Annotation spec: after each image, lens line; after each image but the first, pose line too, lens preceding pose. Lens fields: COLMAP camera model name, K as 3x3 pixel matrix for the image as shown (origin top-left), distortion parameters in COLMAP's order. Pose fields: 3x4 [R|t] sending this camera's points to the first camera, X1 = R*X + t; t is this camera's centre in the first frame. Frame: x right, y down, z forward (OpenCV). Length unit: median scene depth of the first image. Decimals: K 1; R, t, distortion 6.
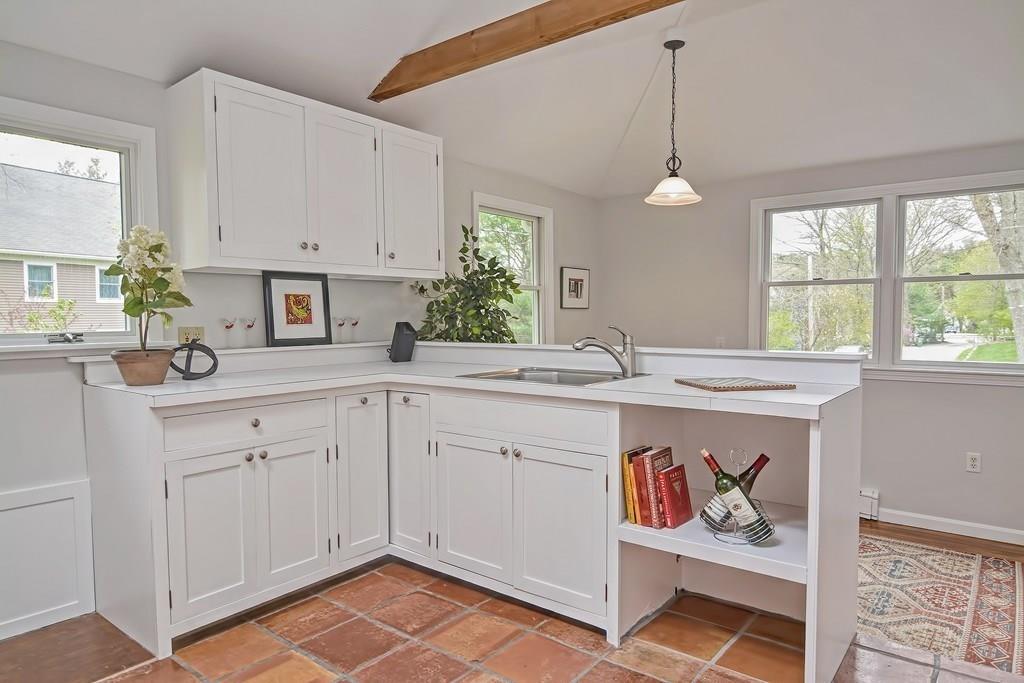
lens RADIAL K [[618.8, 0, 511.7], [0, 618.8, 342.1], [0, 0, 1]] dist [0.006601, -0.009049]
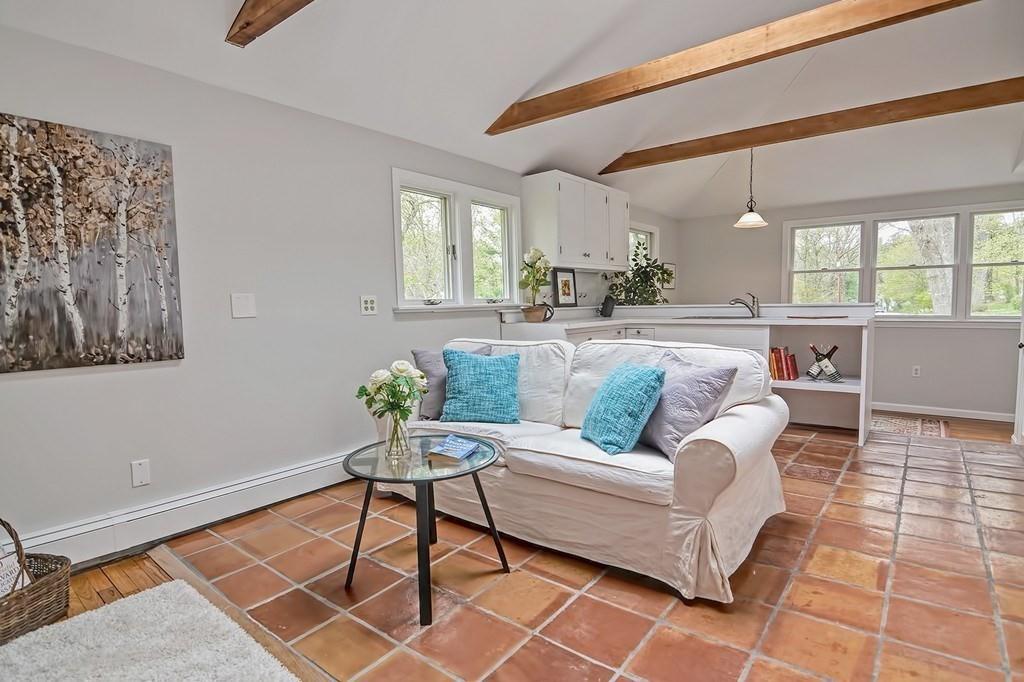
lens RADIAL K [[527.6, 0, 514.5], [0, 527.6, 341.9], [0, 0, 1]] dist [0.000404, -0.000379]
pose [[0.999822, -0.012761, 0.013882, -0.499218], [0.012333, 0.999459, 0.030501, 0.057036], [-0.014264, -0.030325, 0.999438, -0.577836]]
